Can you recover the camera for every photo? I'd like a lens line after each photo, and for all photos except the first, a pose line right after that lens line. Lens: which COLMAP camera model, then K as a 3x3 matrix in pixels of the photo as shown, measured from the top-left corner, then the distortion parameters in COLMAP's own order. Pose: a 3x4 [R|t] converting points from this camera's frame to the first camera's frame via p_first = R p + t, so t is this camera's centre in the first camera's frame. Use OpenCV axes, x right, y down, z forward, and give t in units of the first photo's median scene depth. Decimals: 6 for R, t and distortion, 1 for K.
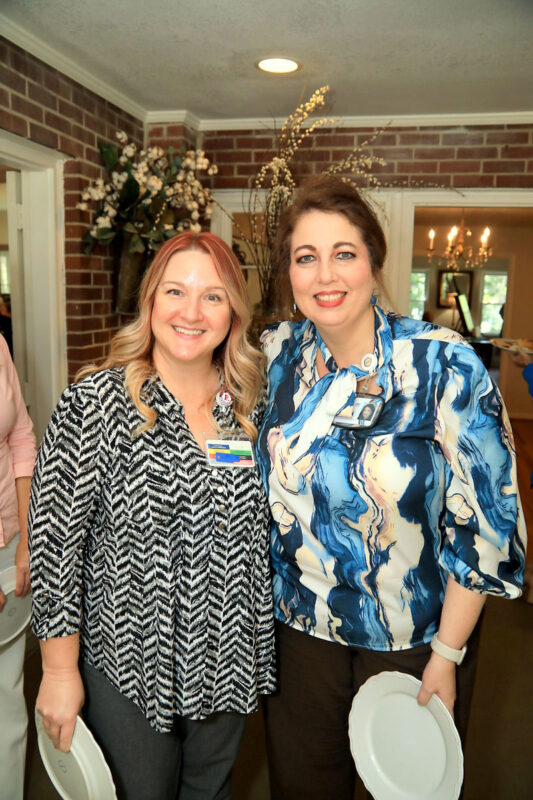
lens RADIAL K [[653.8, 0, 266.5], [0, 653.8, 400.0], [0, 0, 1]] dist [-0.120385, 0.142783]
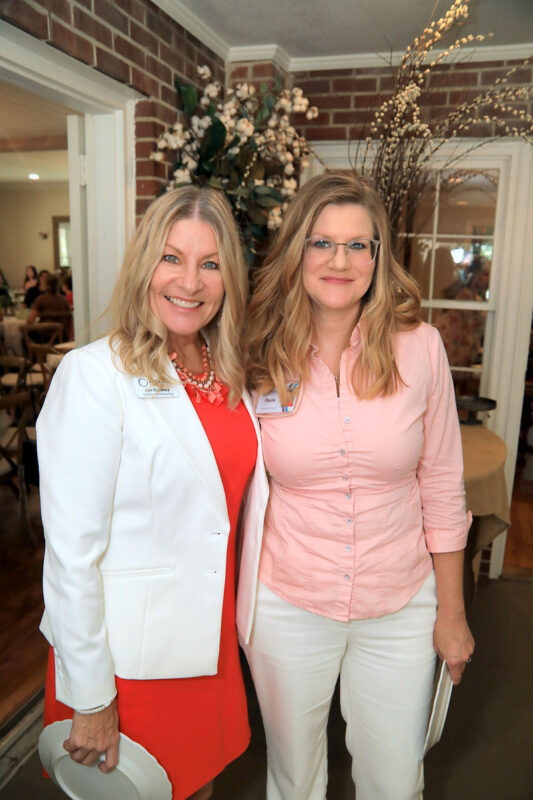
lens RADIAL K [[653.8, 0, 266.5], [0, 653.8, 400.0], [0, 0, 1]] dist [-0.120385, 0.142783]
pose [[0.996710, 0.016163, -0.079425, -0.070673], [-0.013142, 0.999176, 0.038412, -0.020772], [0.079981, -0.037242, 0.996100, 0.164696]]
